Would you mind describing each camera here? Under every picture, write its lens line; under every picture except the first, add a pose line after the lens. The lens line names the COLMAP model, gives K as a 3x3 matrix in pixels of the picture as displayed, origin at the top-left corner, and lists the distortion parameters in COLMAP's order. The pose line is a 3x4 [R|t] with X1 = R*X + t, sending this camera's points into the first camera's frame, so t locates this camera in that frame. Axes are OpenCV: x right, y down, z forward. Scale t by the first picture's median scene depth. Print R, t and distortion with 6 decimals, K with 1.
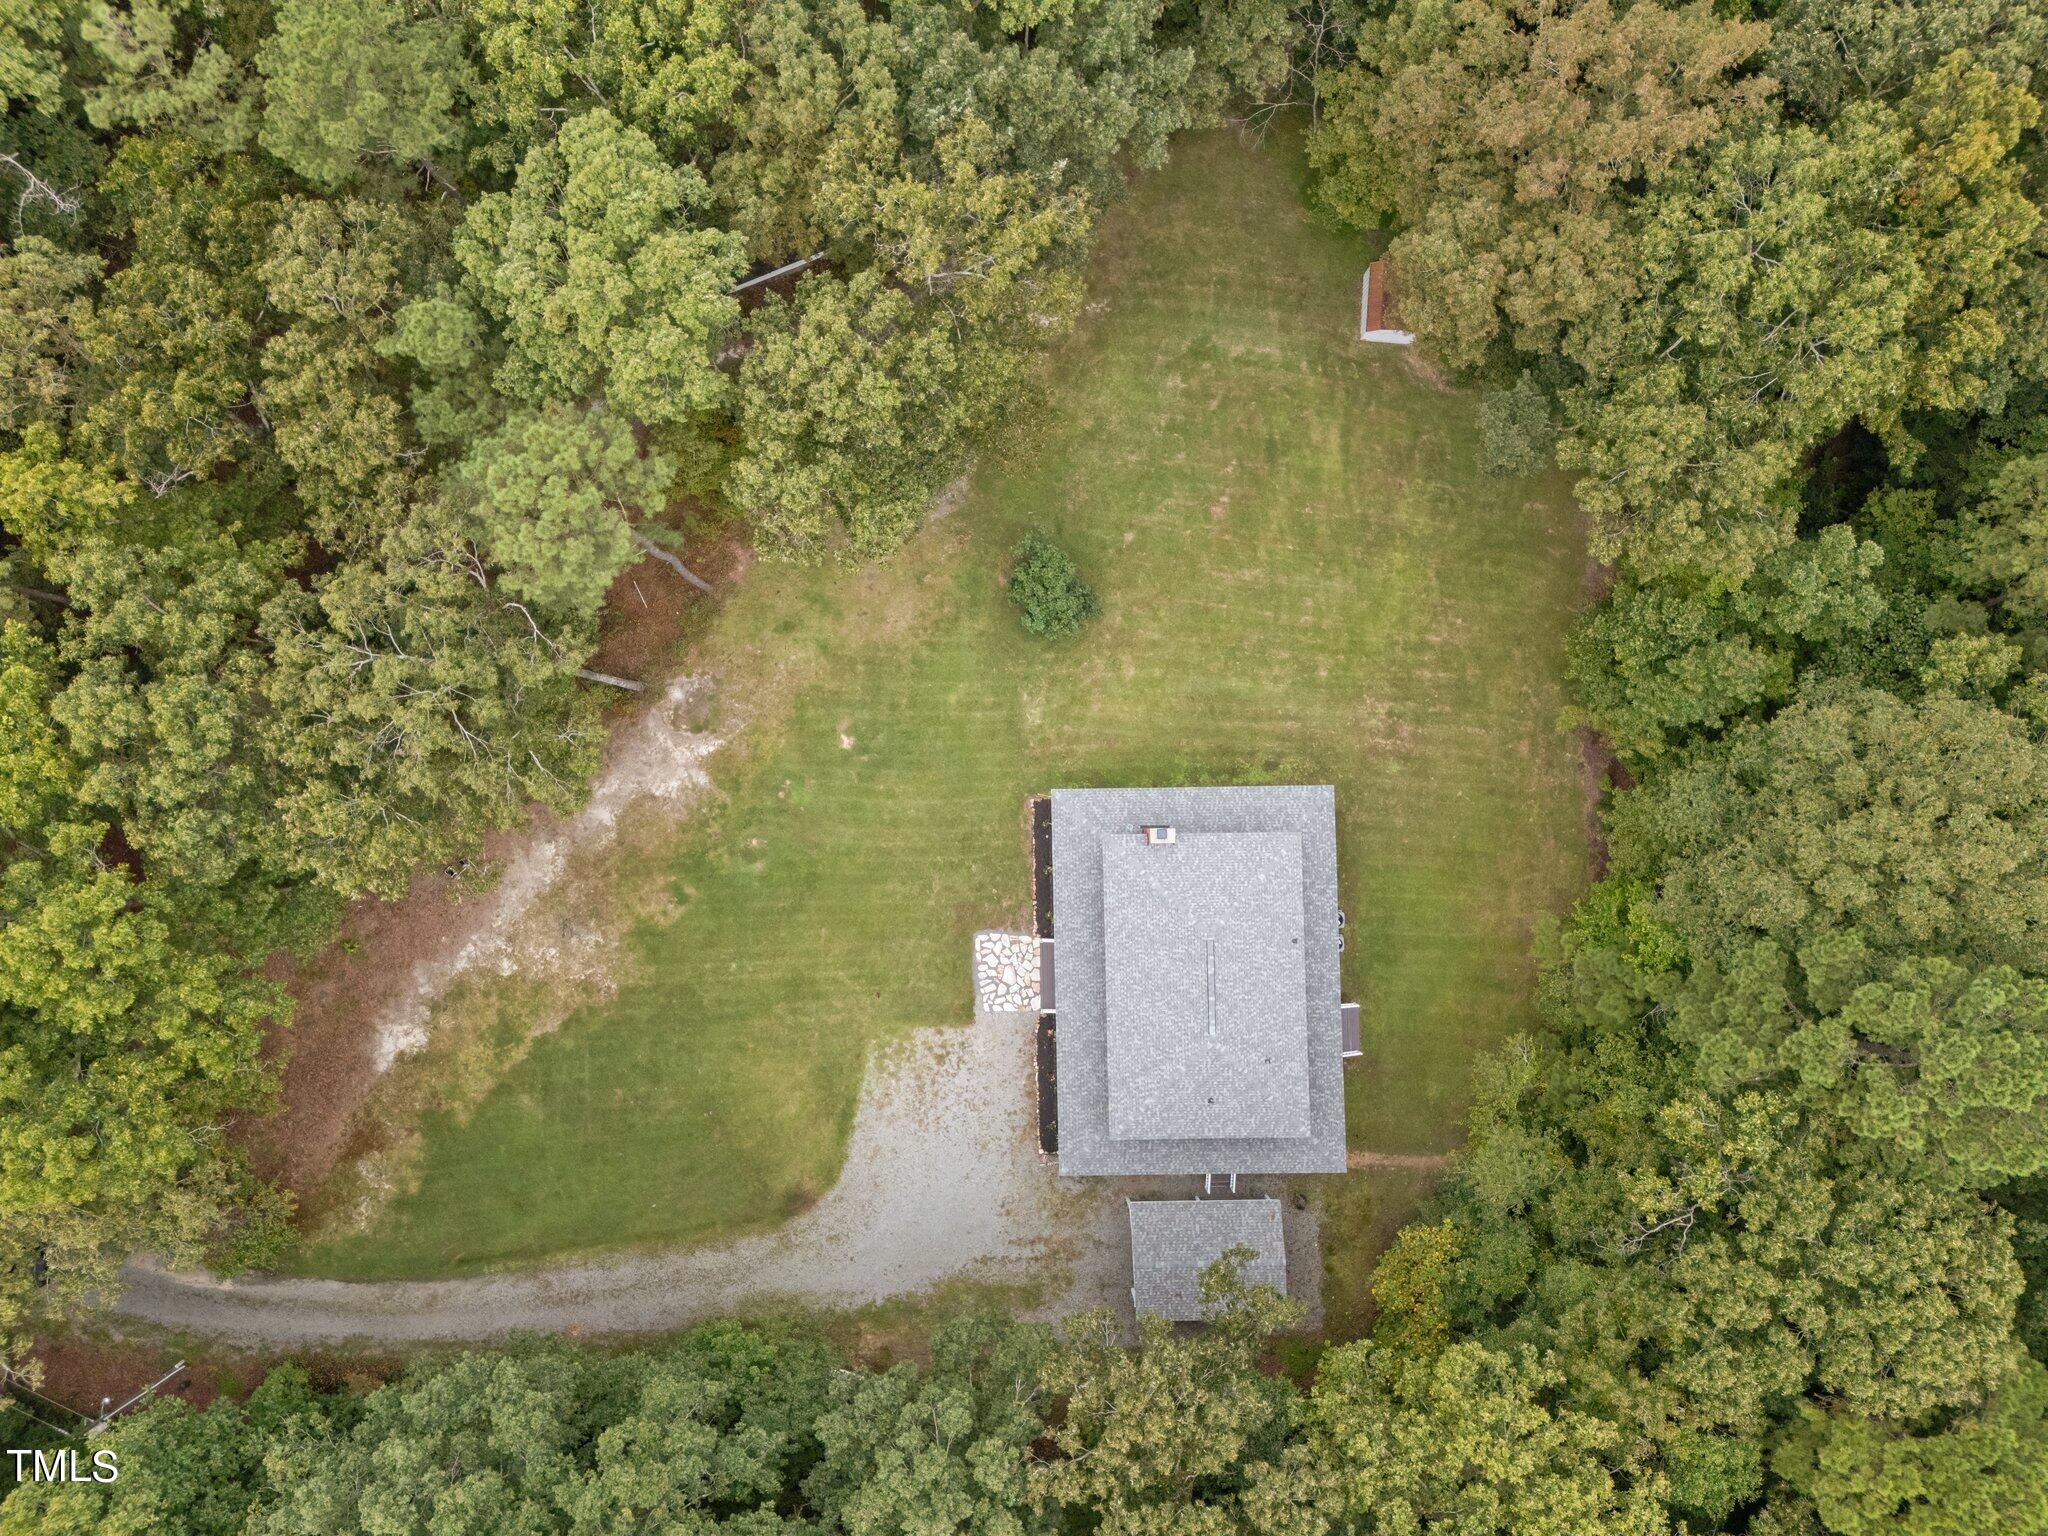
lens RADIAL K [[1512.3, 0, 1020.9], [0, 1512.3, 755.4], [0, 0, 1]] dist [0.064111, -0.069386]
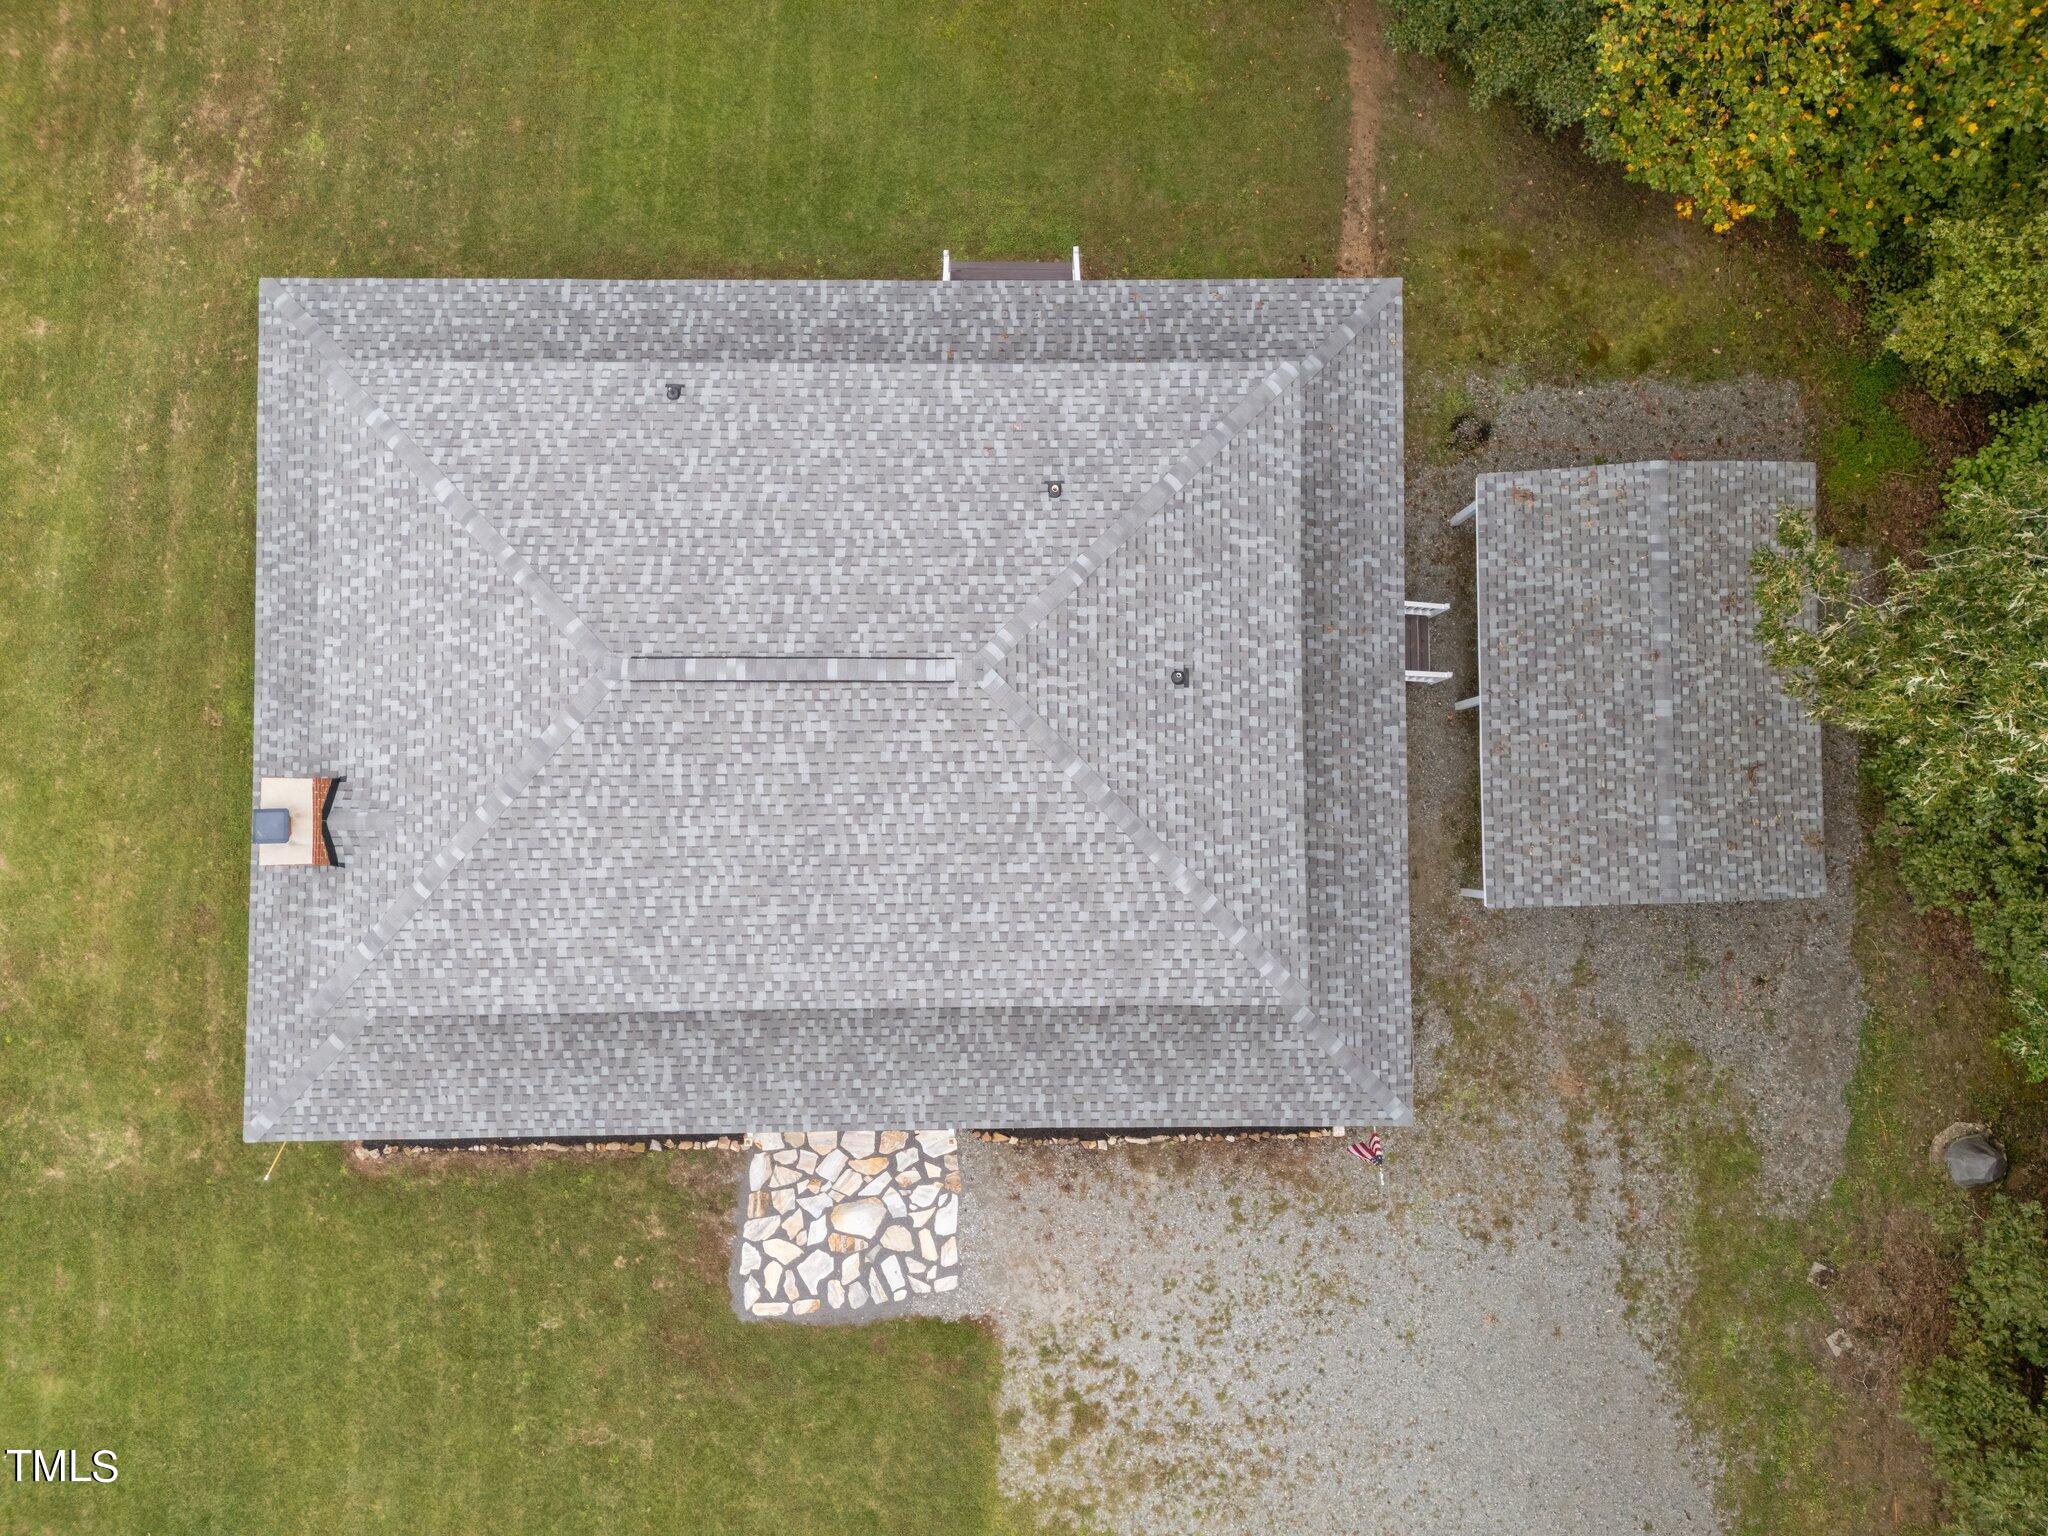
lens RADIAL K [[1512.3, 0, 1029.2], [0, 1512.3, 760.9], [0, 0, 1]] dist [0.064111, -0.069386]
pose [[0.009469, -0.999084, 0.041729, 0.085755], [0.996856, 0.012714, 0.078207, 0.156550], [-0.078666, 0.040858, 0.996063, 0.637027]]
